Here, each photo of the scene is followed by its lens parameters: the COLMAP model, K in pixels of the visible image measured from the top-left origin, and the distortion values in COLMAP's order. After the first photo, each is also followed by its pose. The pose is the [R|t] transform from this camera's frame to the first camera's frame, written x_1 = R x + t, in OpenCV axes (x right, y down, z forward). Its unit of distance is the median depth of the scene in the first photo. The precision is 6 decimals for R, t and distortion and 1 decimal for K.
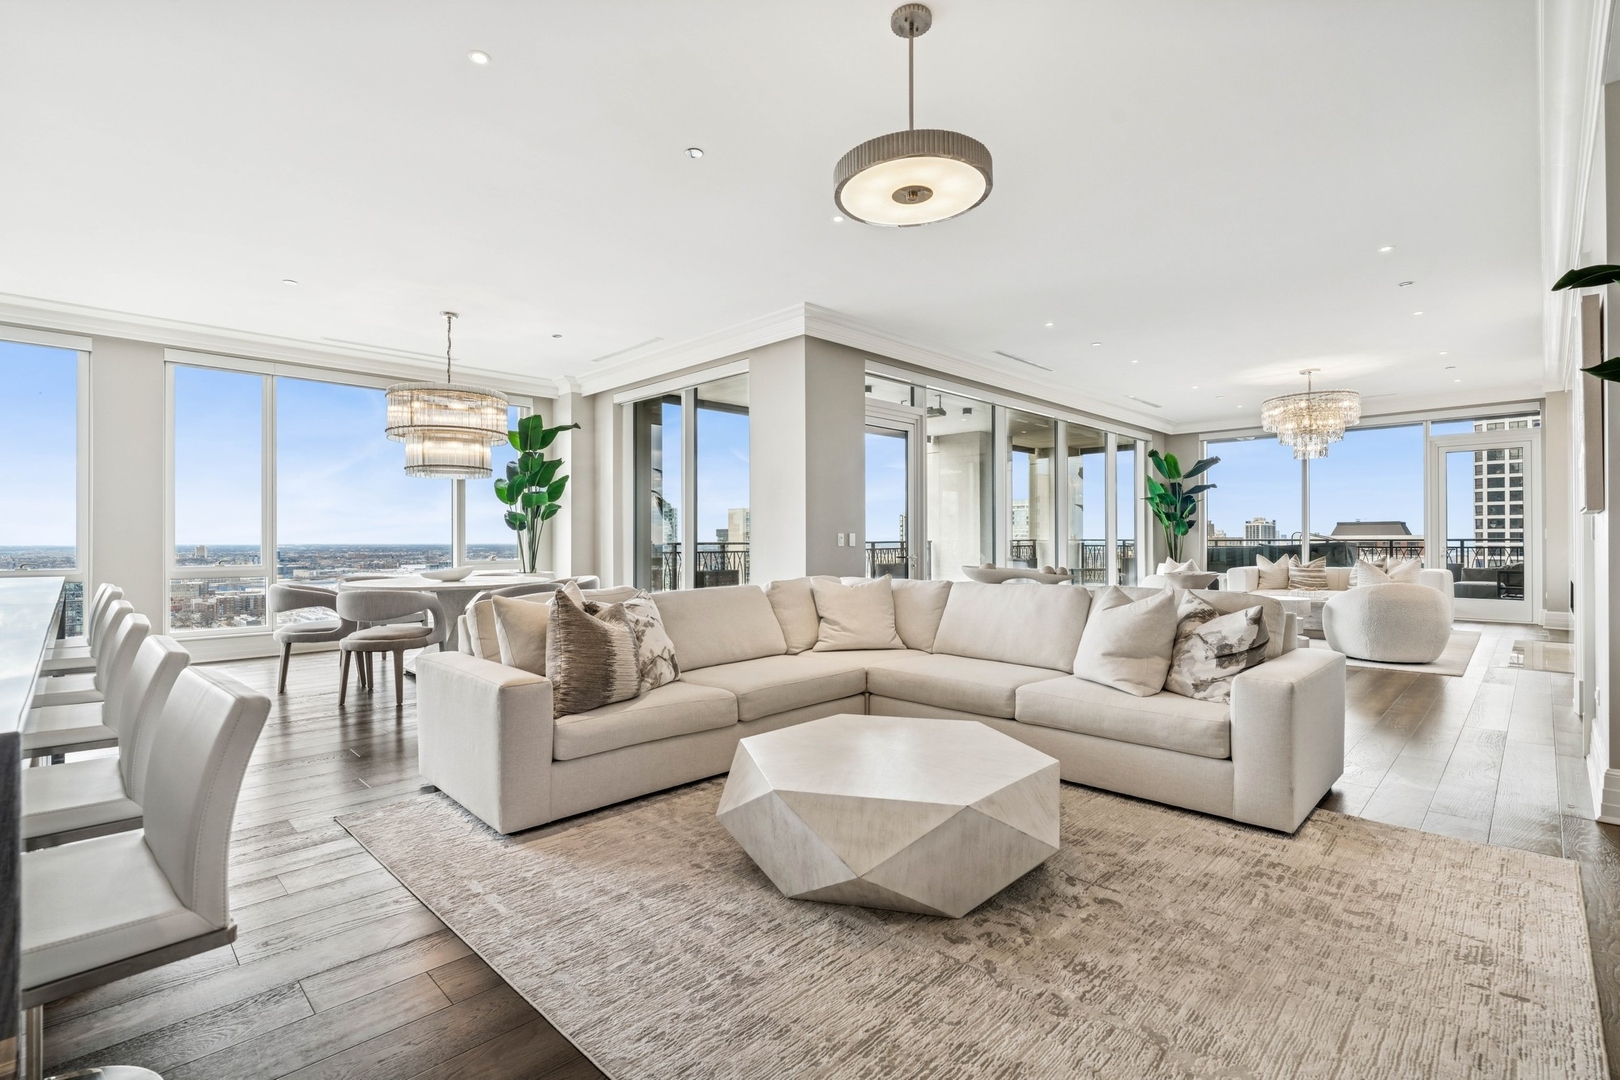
lens RADIAL K [[739.4, 0, 805.5], [0, 739.4, 531.4], [0, 0, 1]] dist [-0.000591, -0.000087]
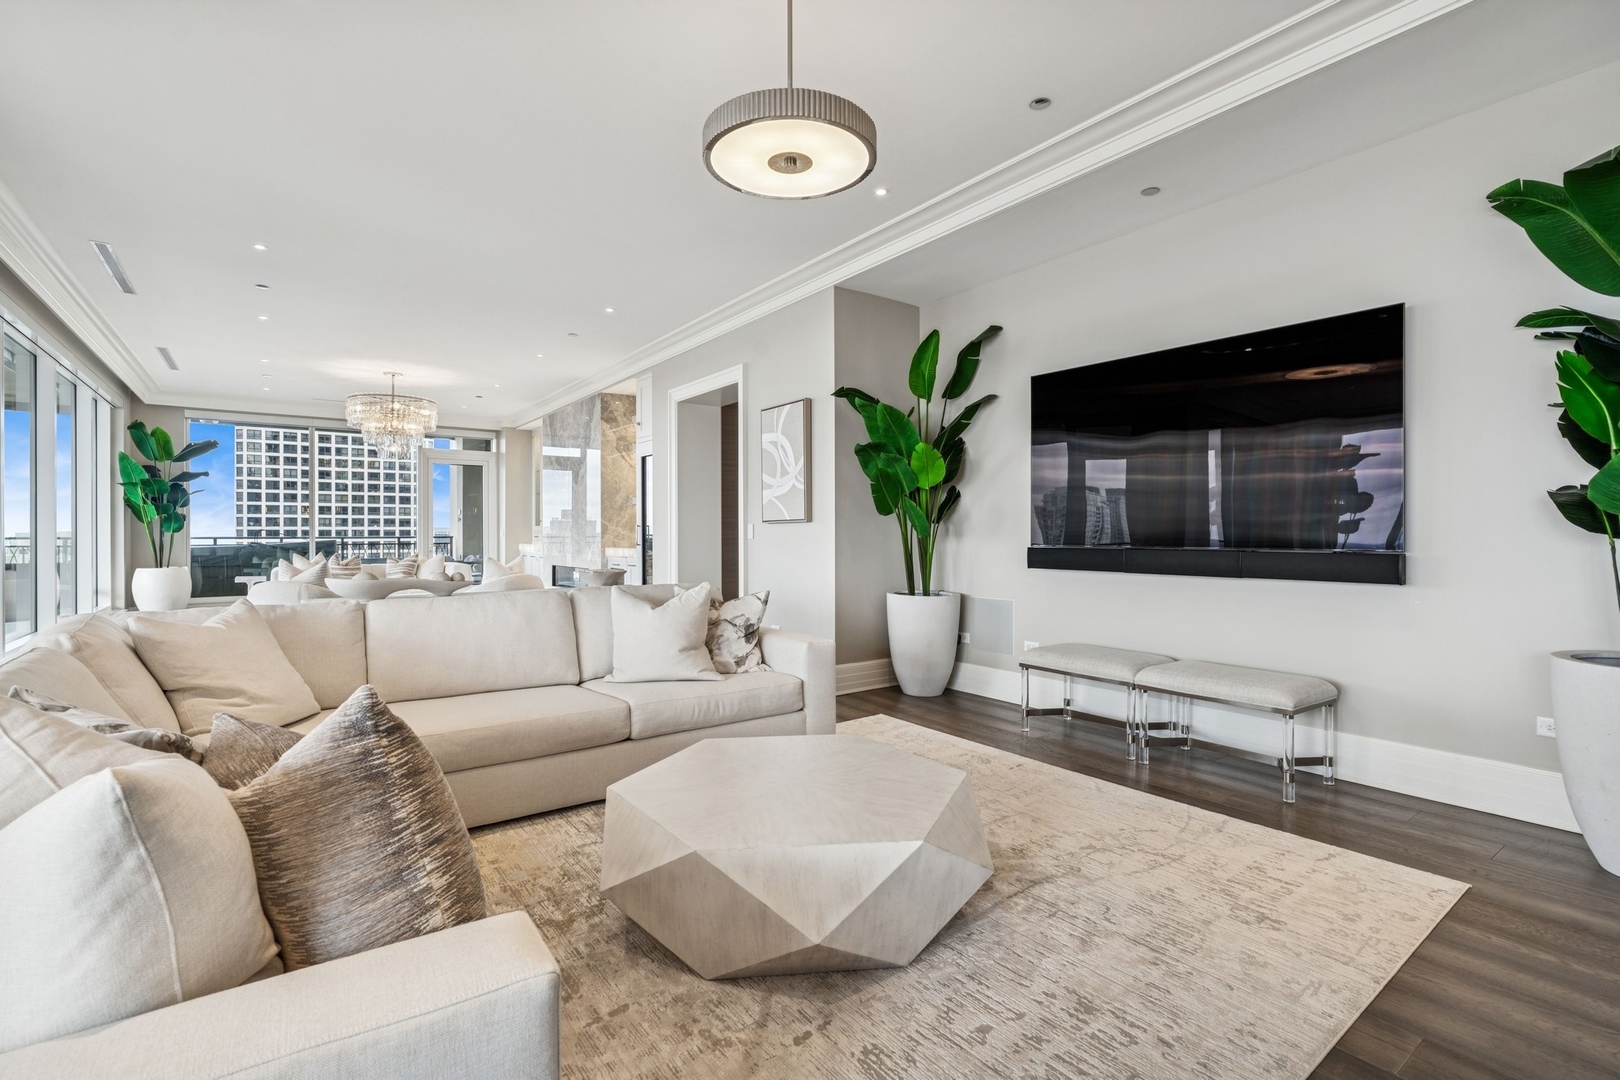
lens RADIAL K [[739.4, 0, 805.5], [0, 739.4, 531.4], [0, 0, 1]] dist [-0.000591, -0.000087]
pose [[0.151500, 0.005622, 0.988441, -0.580929], [-0.010185, 0.999940, -0.004126, 0.001176], [-0.988405, -0.009442, 0.151548, 0.652333]]
